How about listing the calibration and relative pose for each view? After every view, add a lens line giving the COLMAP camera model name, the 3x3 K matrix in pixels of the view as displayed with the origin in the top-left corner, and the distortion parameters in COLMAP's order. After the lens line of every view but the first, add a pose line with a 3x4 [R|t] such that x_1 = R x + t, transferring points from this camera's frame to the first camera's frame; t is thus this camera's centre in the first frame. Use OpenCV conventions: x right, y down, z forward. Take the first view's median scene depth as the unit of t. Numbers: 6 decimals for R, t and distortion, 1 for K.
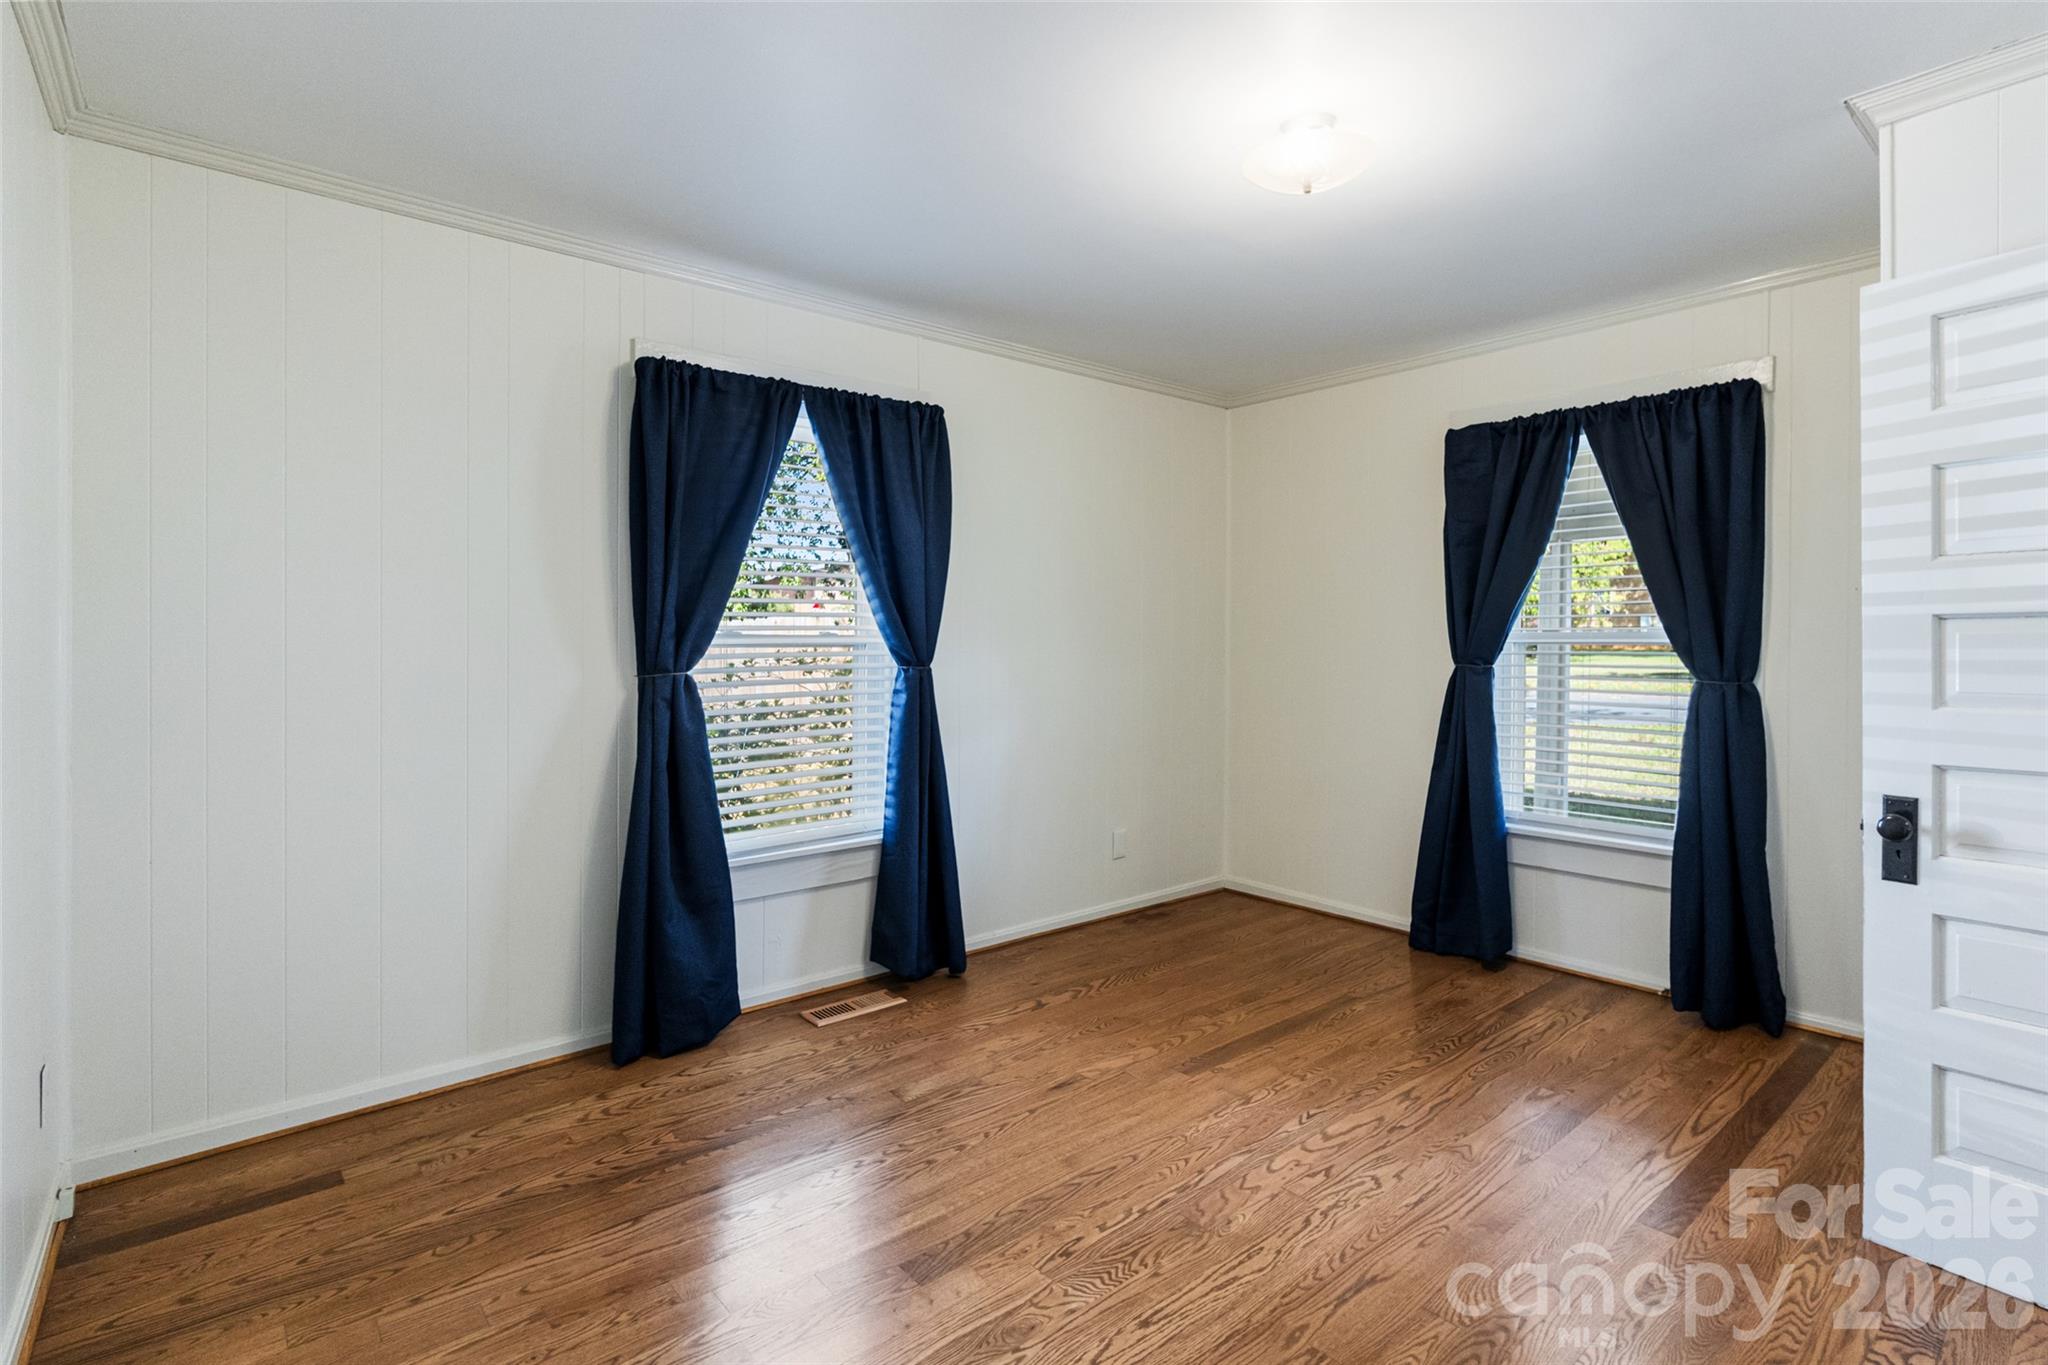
lens RADIAL K [[959.6, 0, 1031.7], [0, 959.6, 670.1], [0, 0, 1]] dist [-0.006050, 0.001650]
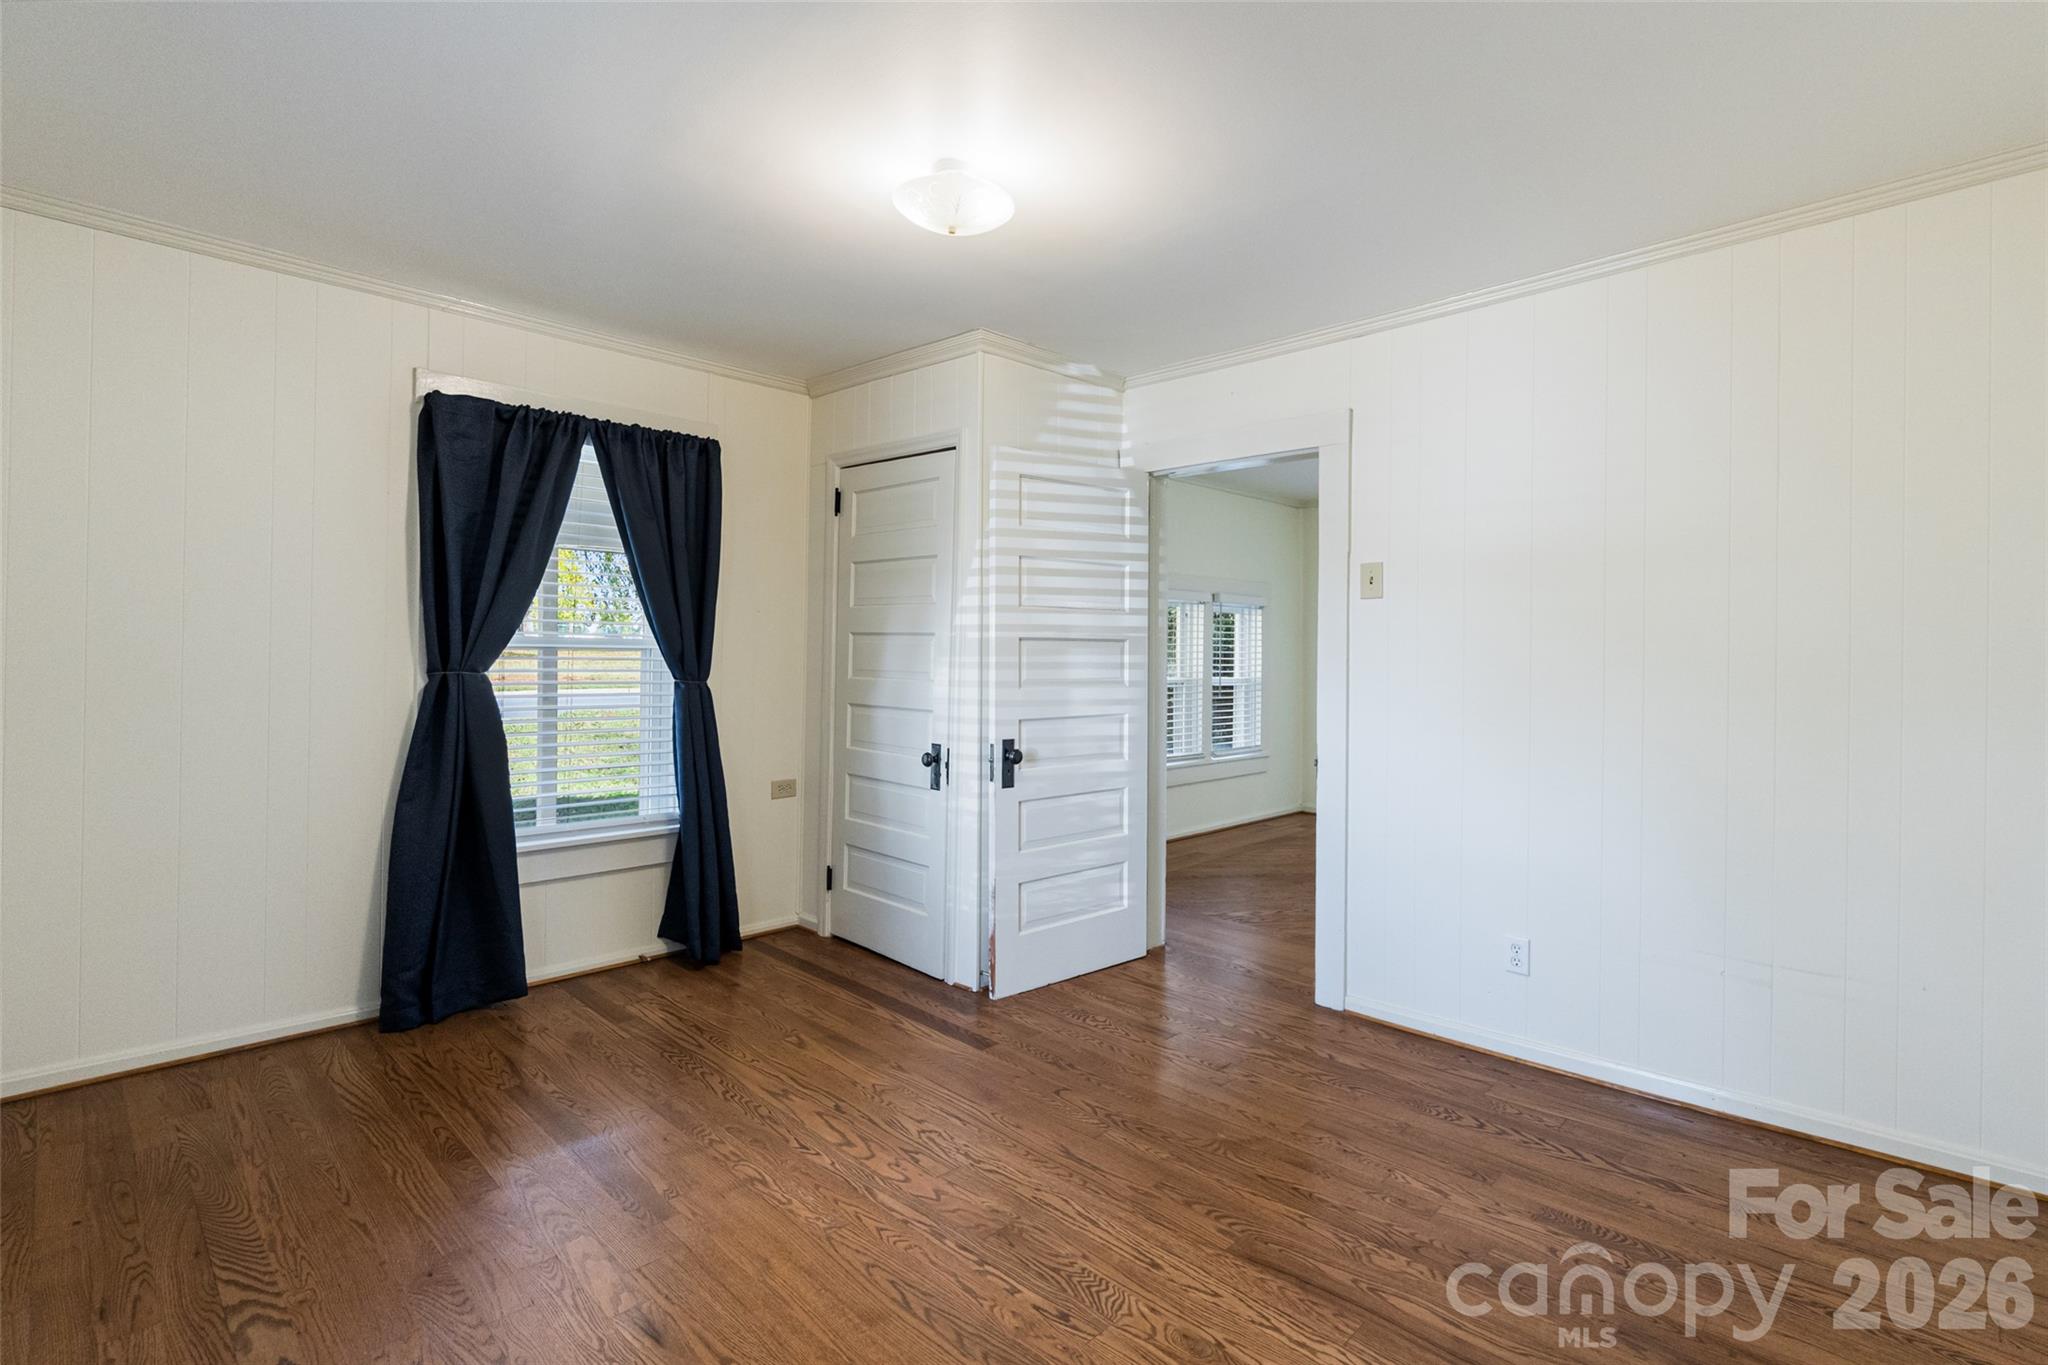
lens RADIAL K [[959.6, 0, 1032.9], [0, 959.6, 674.0], [0, 0, 1]] dist [-0.006050, 0.001650]
pose [[-0.076710, -0.022833, 0.996792, -0.646508], [0.018127, 0.999541, 0.024291, -0.023742], [-0.996889, 0.019932, -0.076261, 0.811711]]
